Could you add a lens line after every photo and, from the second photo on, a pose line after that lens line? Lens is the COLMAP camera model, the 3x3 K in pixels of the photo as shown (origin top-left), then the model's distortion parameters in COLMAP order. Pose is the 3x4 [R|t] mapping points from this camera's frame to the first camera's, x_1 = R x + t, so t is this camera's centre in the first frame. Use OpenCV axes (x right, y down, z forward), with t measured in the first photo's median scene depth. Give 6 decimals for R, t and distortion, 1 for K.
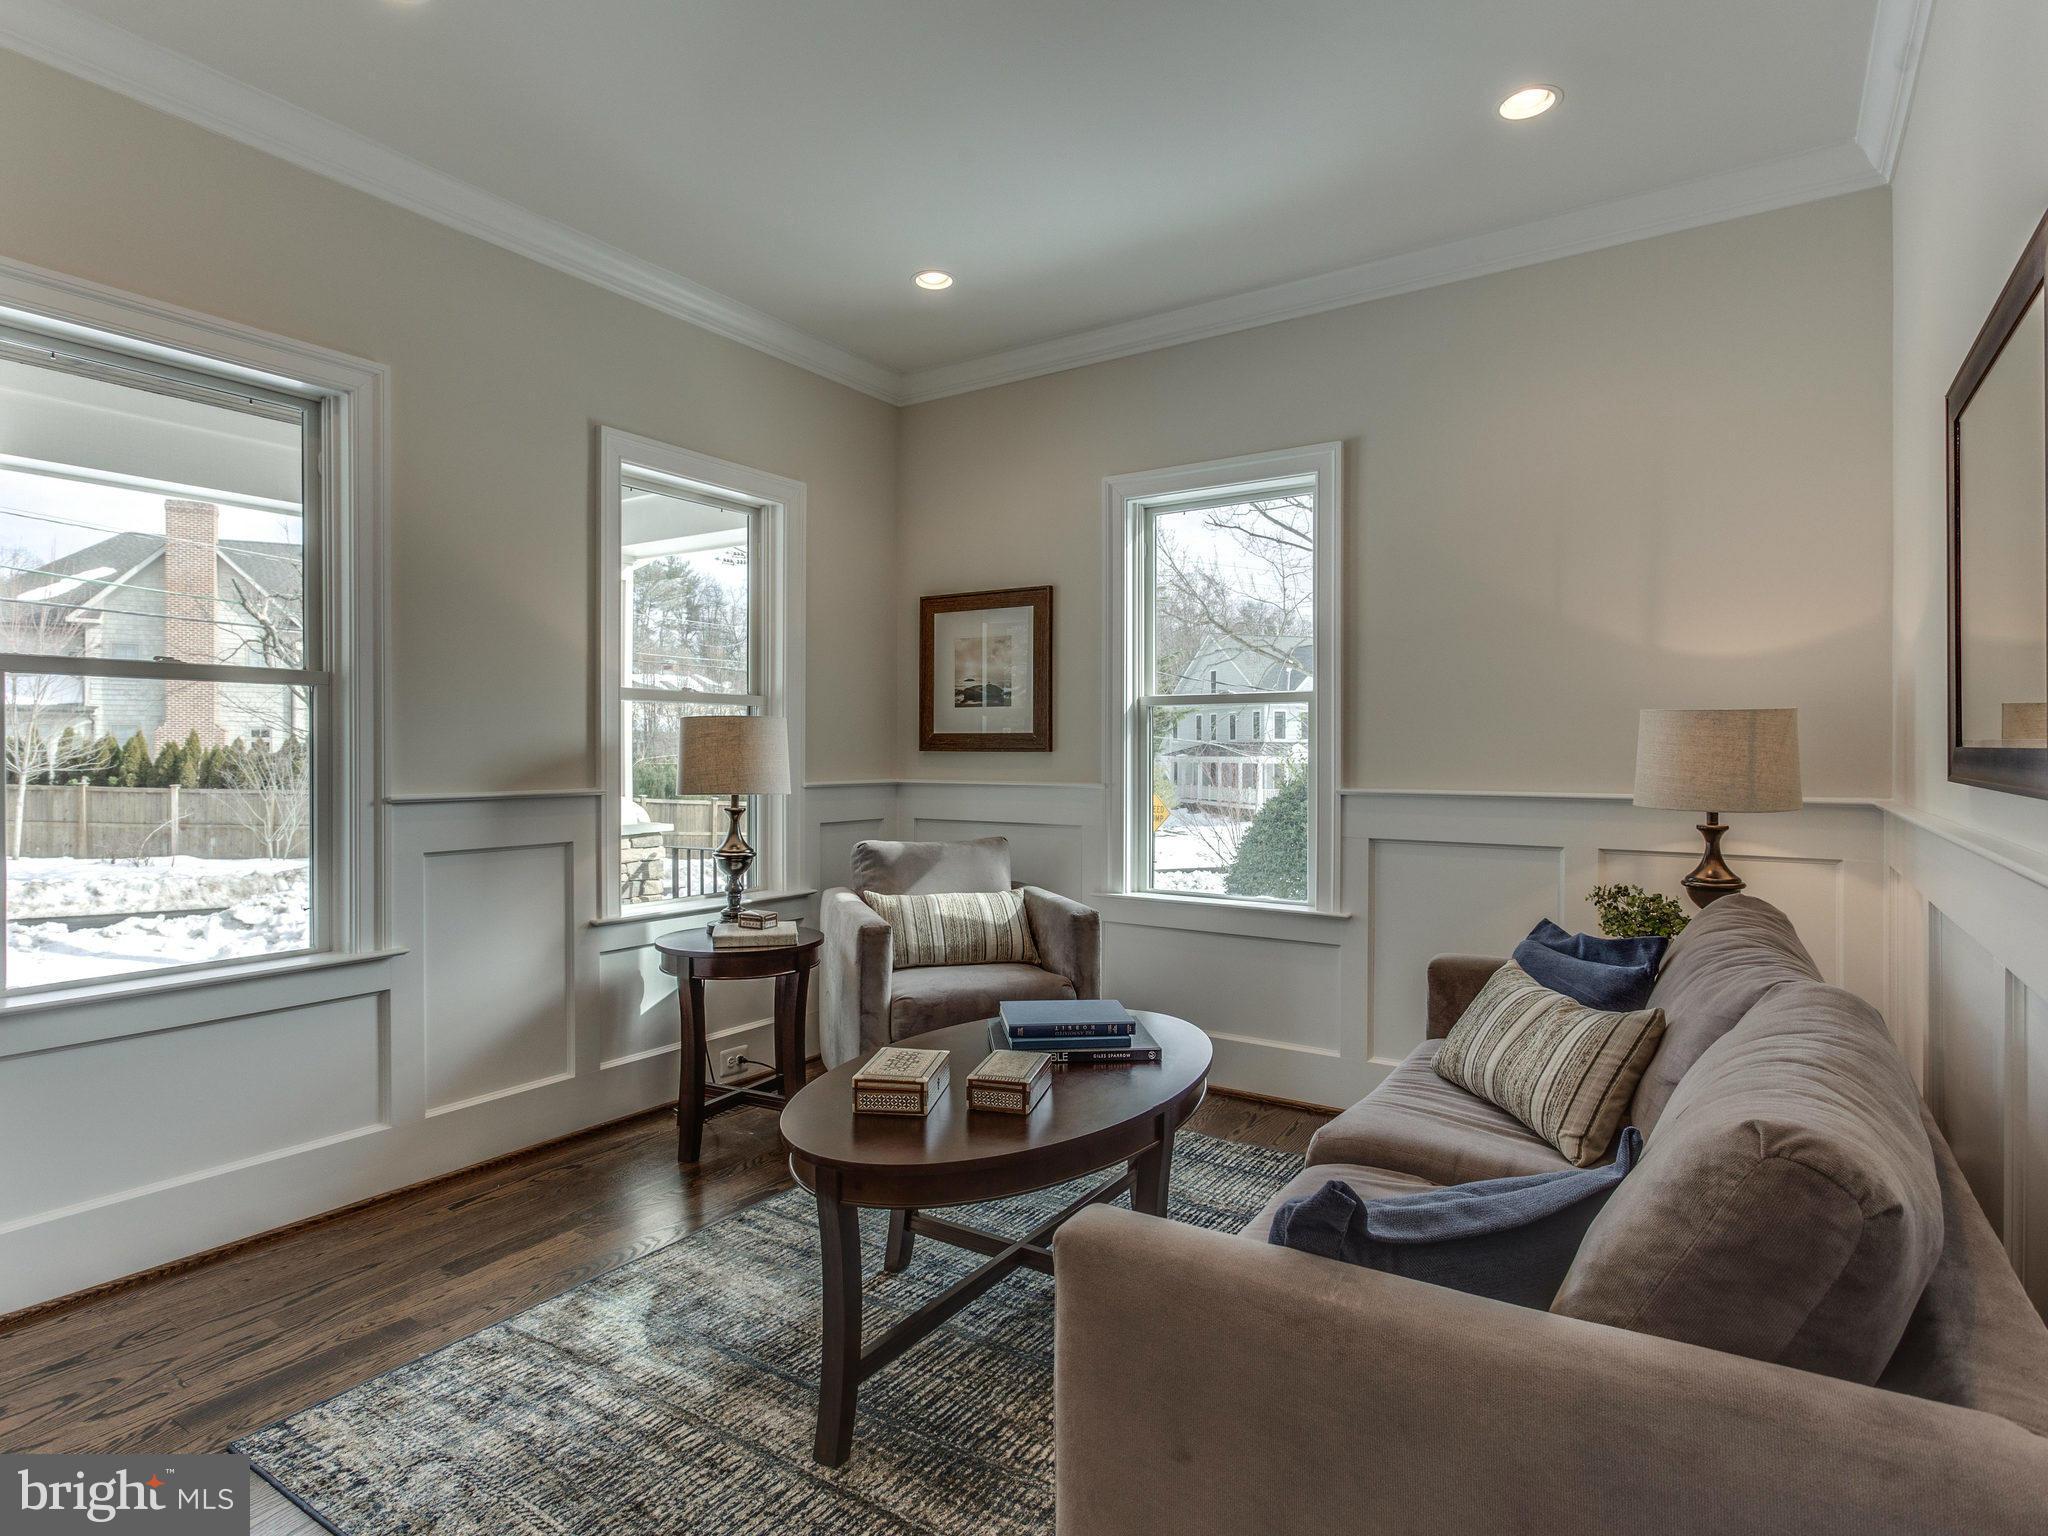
lens RADIAL K [[1105.9, 0, 1014.3], [0, 1105.9, 759.3], [0, 0, 1]] dist [0.005779, -0.003466]
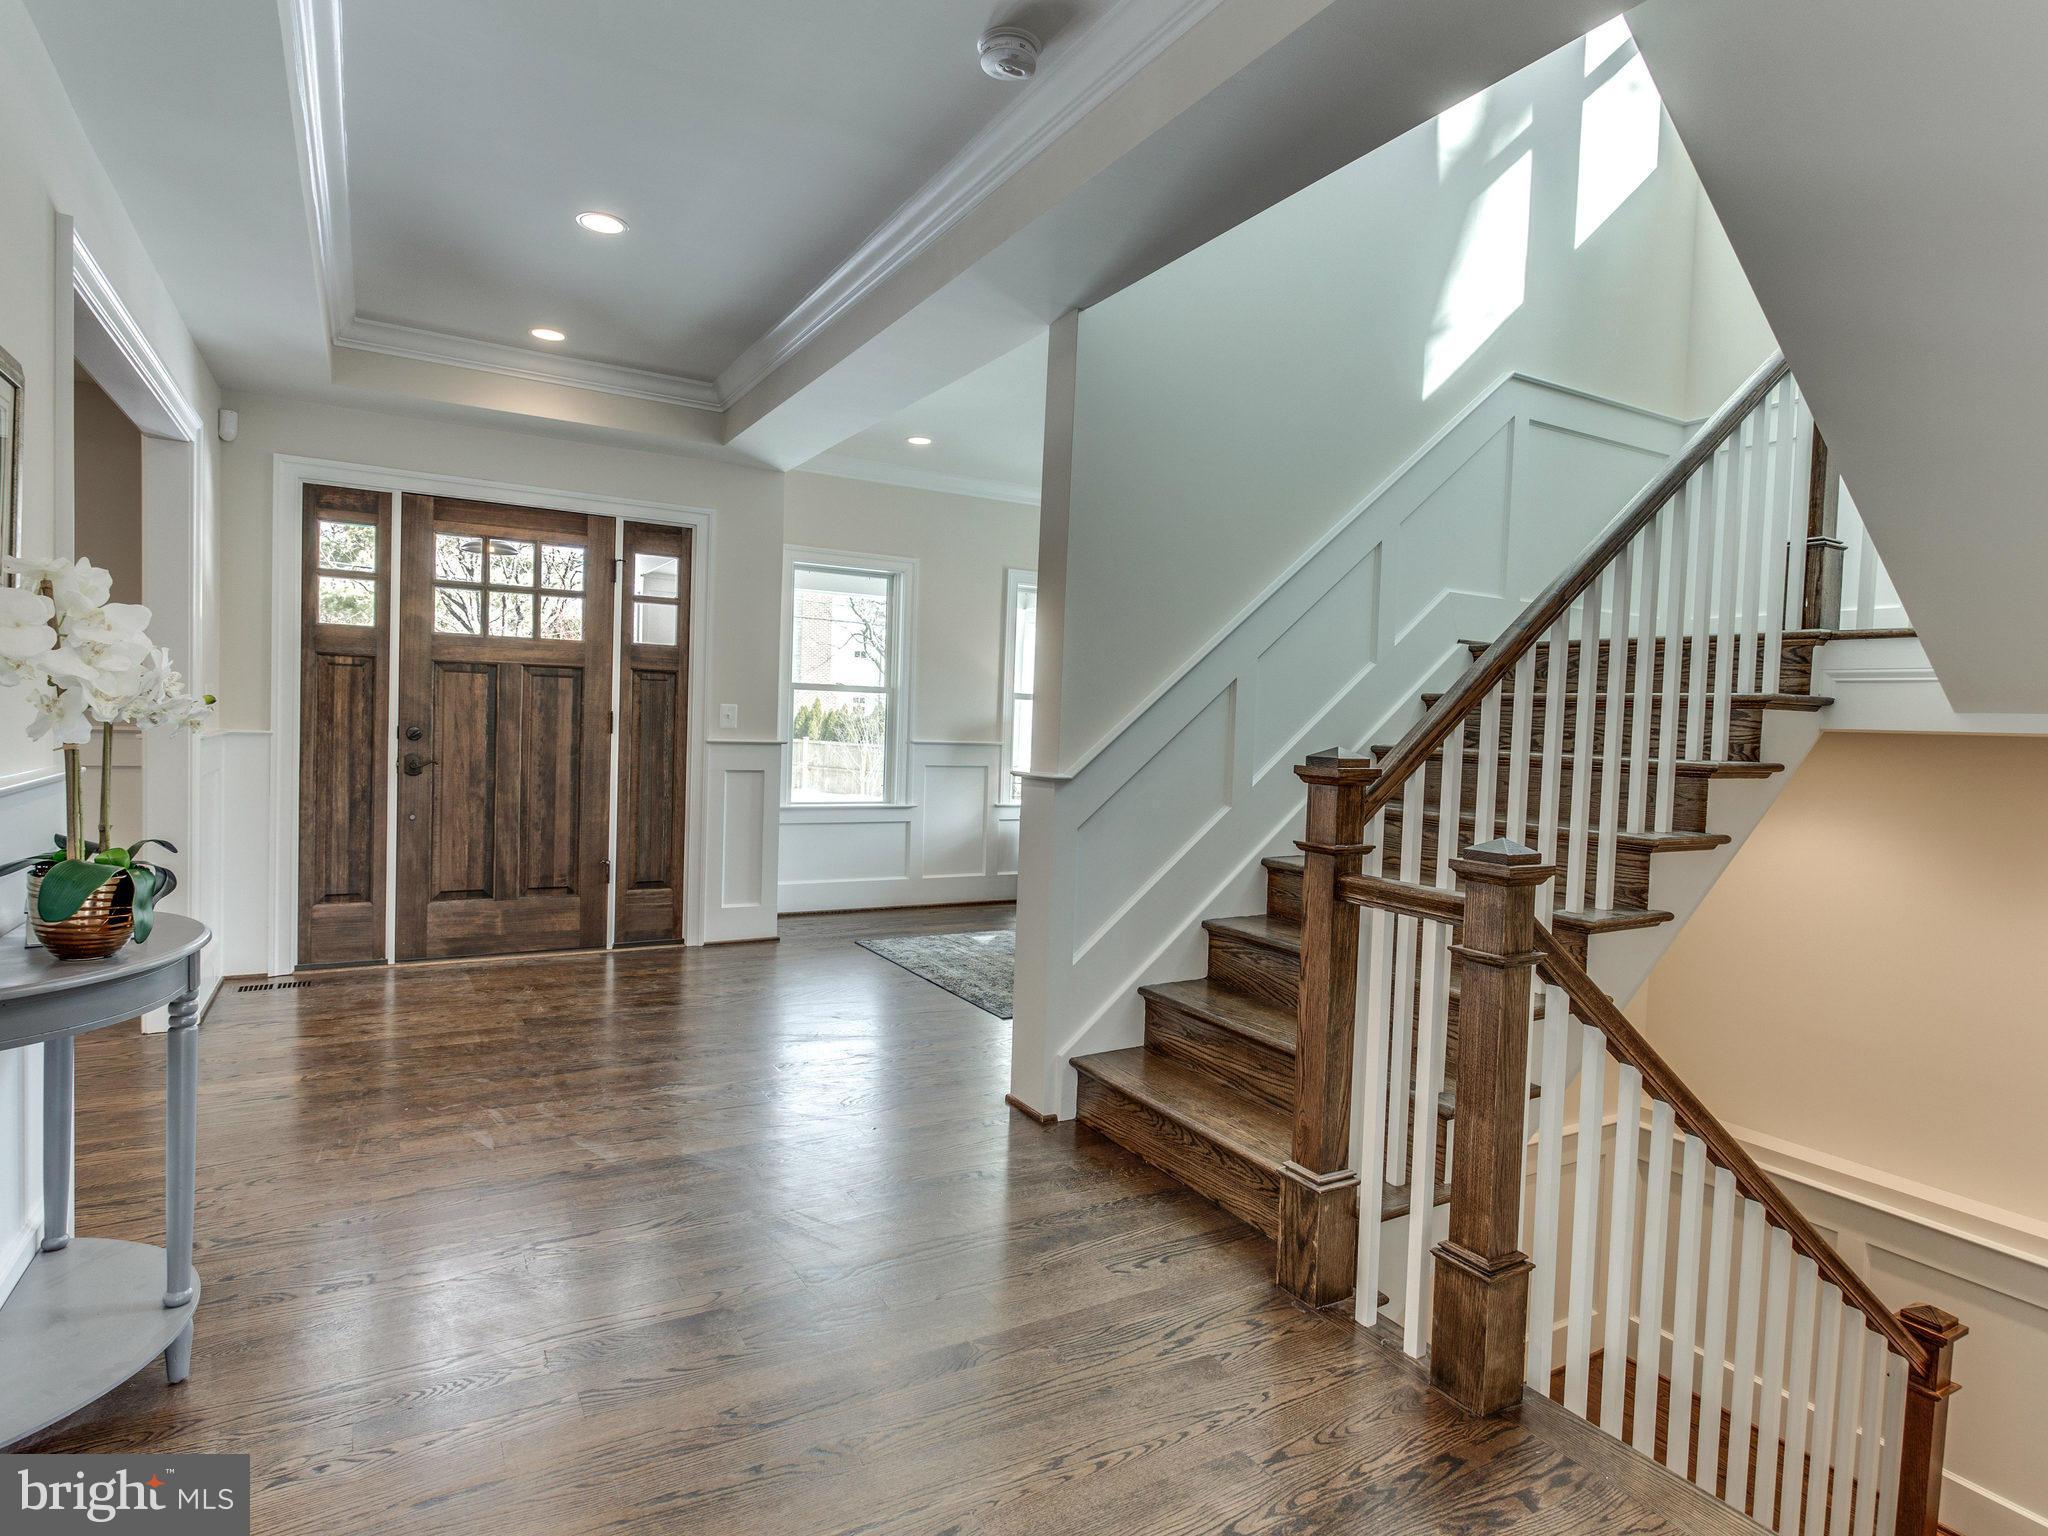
lens RADIAL K [[1105.9, 0, 1014.3], [0, 1105.9, 759.3], [0, 0, 1]] dist [0.005779, -0.003466]
pose [[0.897338, 0.046268, -0.438912, 0.585826], [-0.036554, 0.998864, 0.030562, -0.005130], [0.439828, -0.011380, 0.898010, -0.900206]]
